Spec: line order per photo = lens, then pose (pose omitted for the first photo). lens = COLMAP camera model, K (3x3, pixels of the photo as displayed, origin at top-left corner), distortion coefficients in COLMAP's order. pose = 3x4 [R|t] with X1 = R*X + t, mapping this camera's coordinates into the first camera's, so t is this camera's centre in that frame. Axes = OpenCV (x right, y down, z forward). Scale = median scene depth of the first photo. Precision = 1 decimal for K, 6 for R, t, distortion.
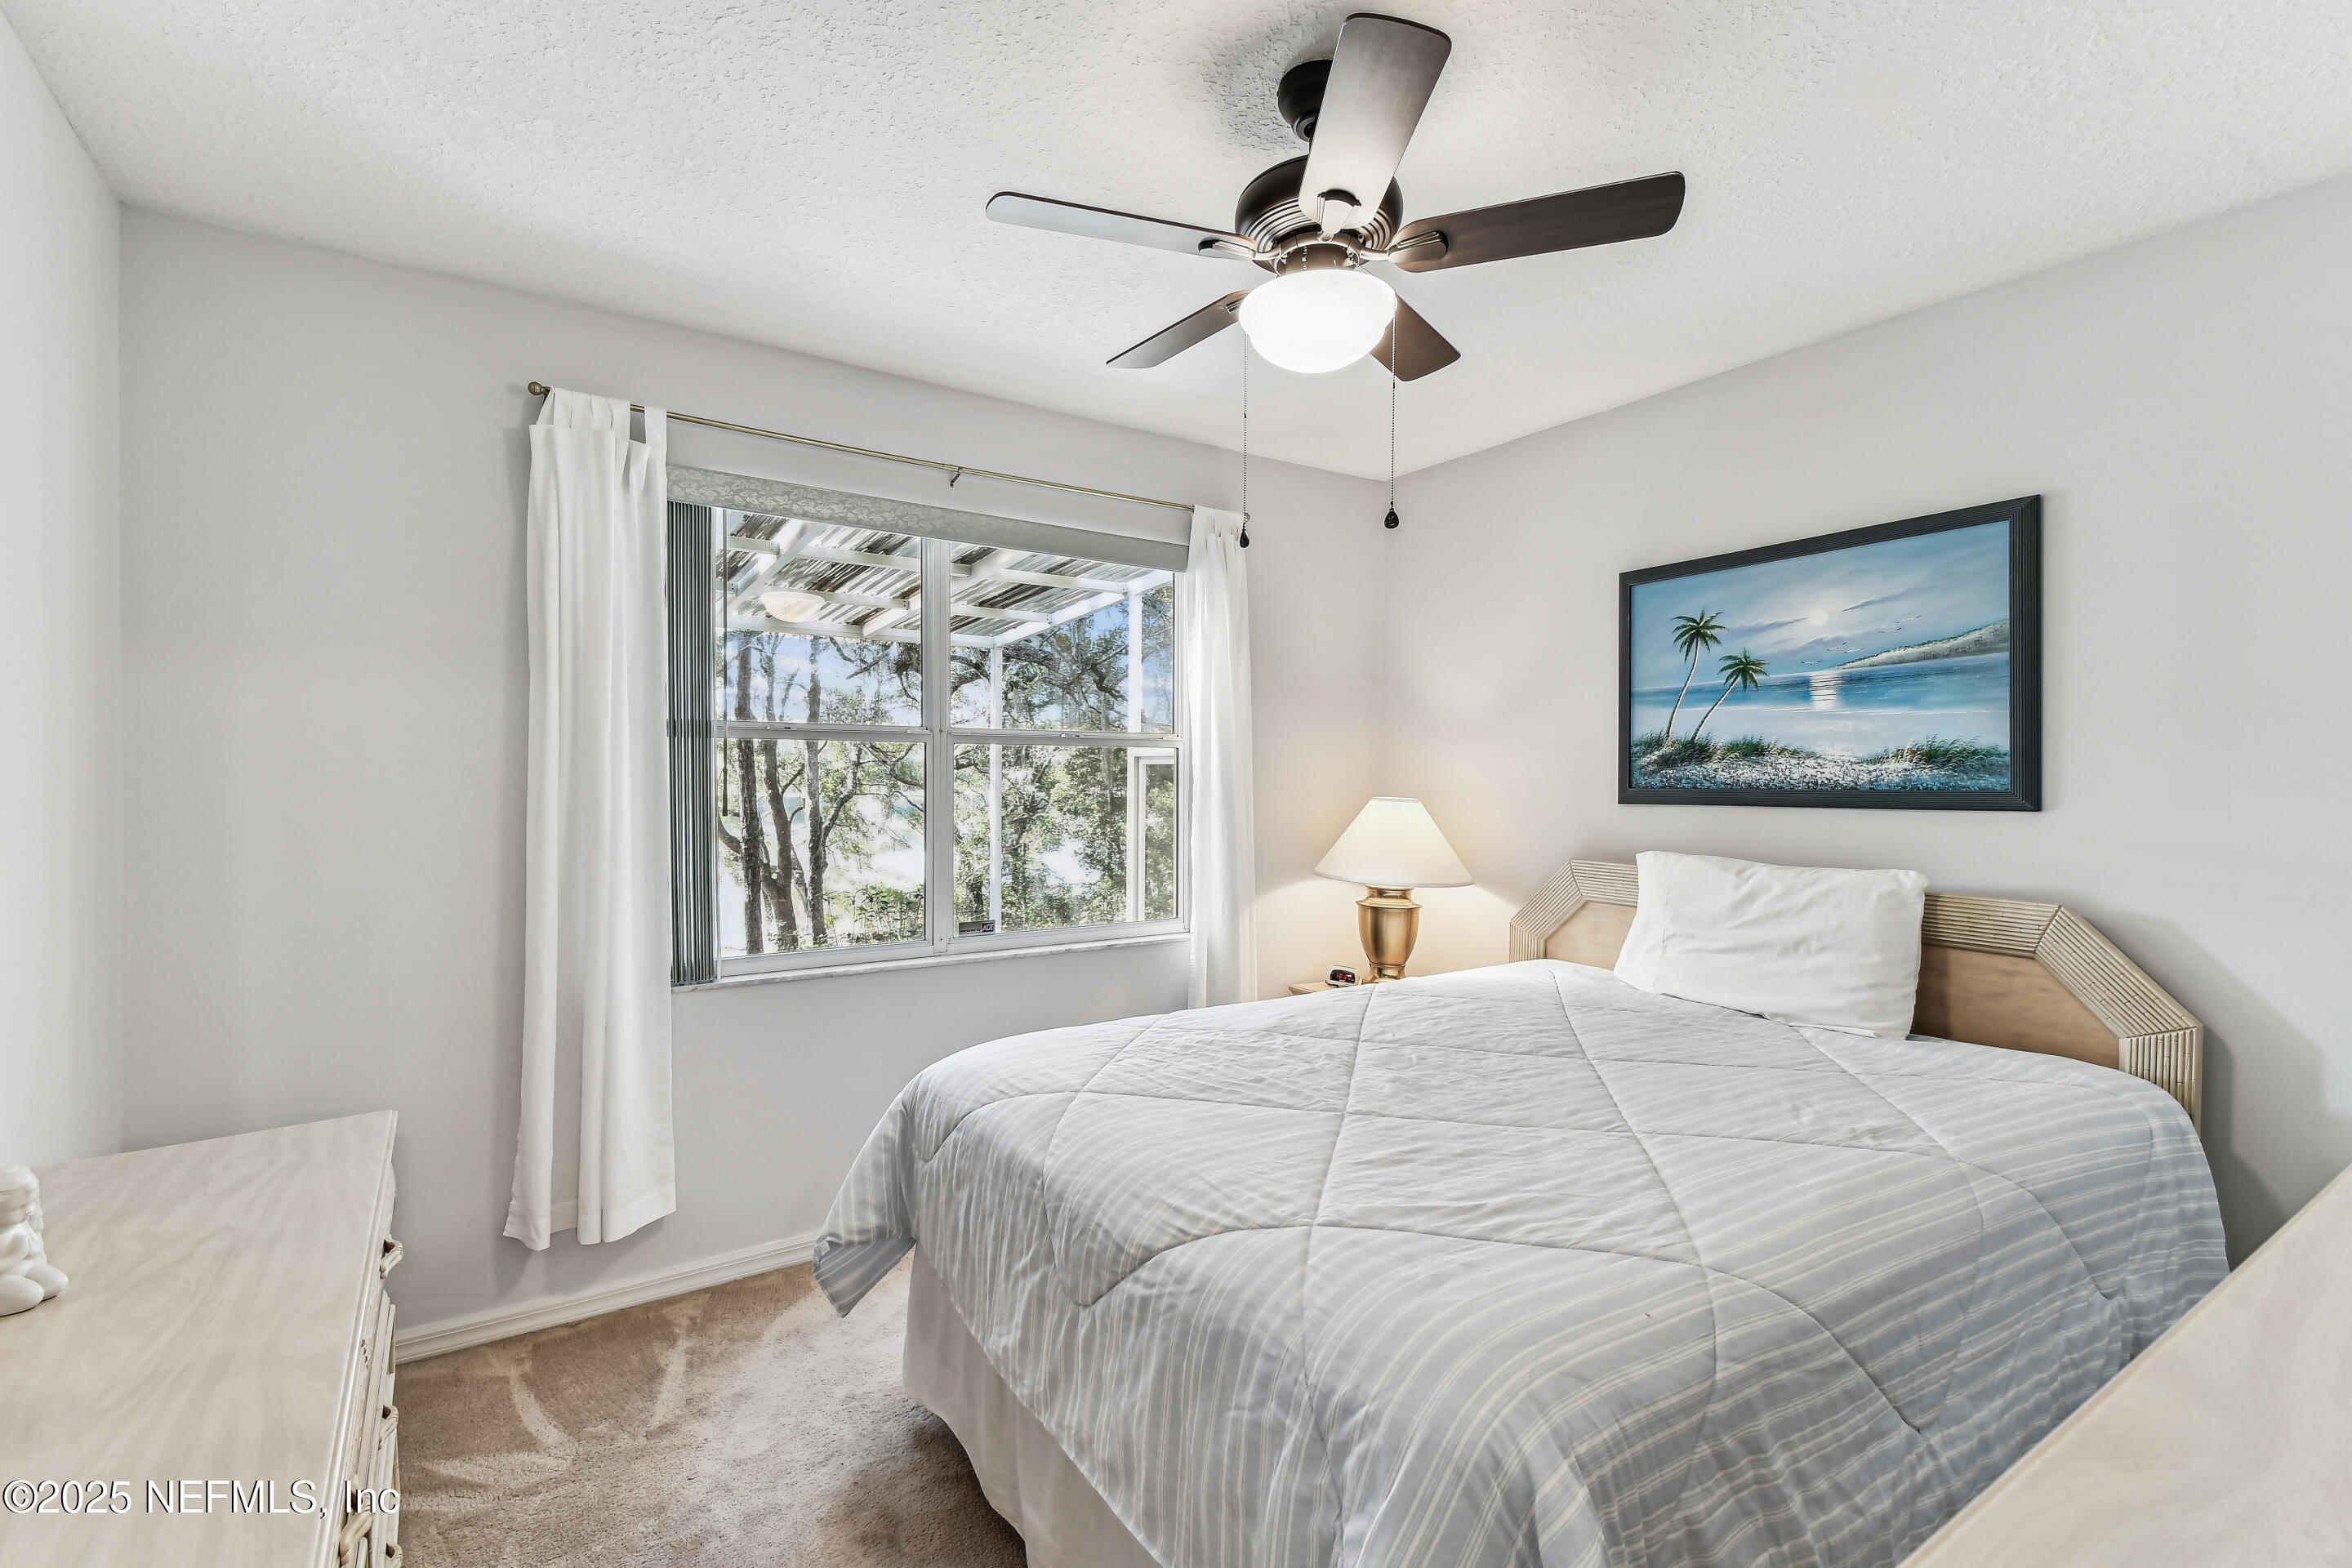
lens RADIAL K [[1049.7, 0, 1161.9], [0, 1049.7, 785.6], [0, 0, 1]] dist [0.050063, -0.025814]
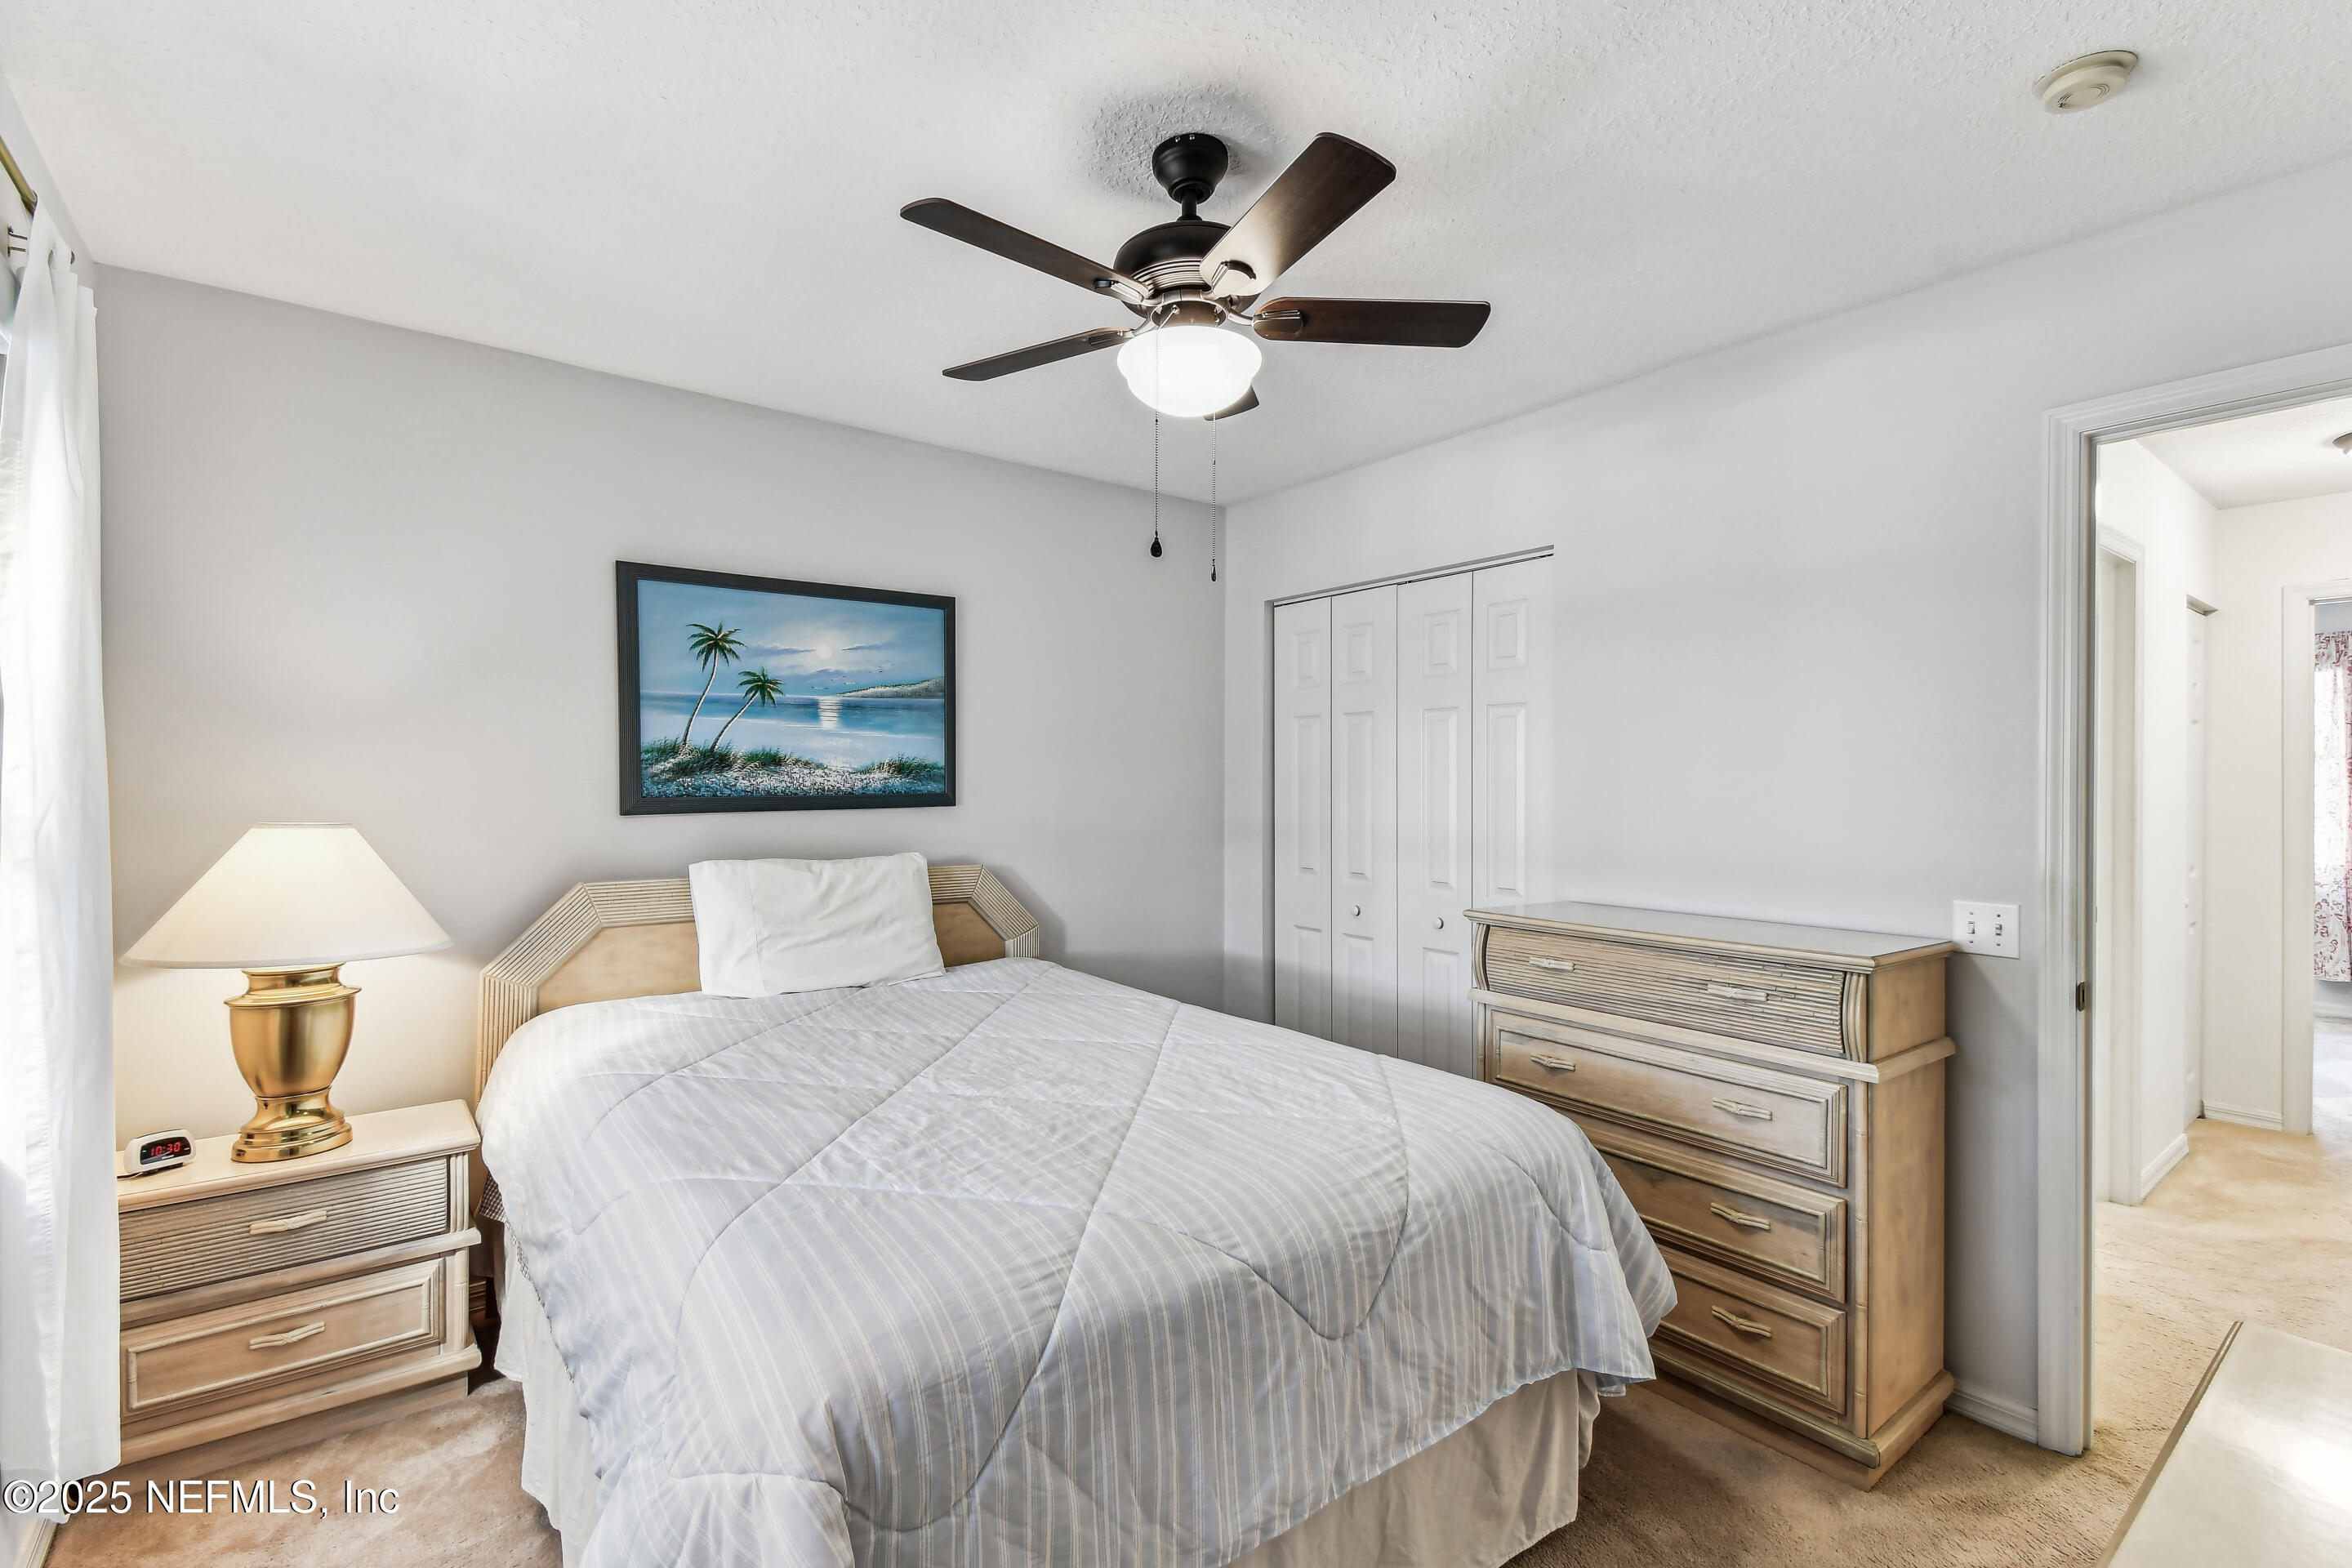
lens RADIAL K [[1049.7, 0, 1161.9], [0, 1049.7, 785.6], [0, 0, 1]] dist [0.050063, -0.025814]
pose [[-0.080572, -0.012911, 0.996665, -0.599842], [0.009394, 0.999862, 0.013712, -0.019454], [-0.996705, 0.010468, -0.080440, 0.718618]]
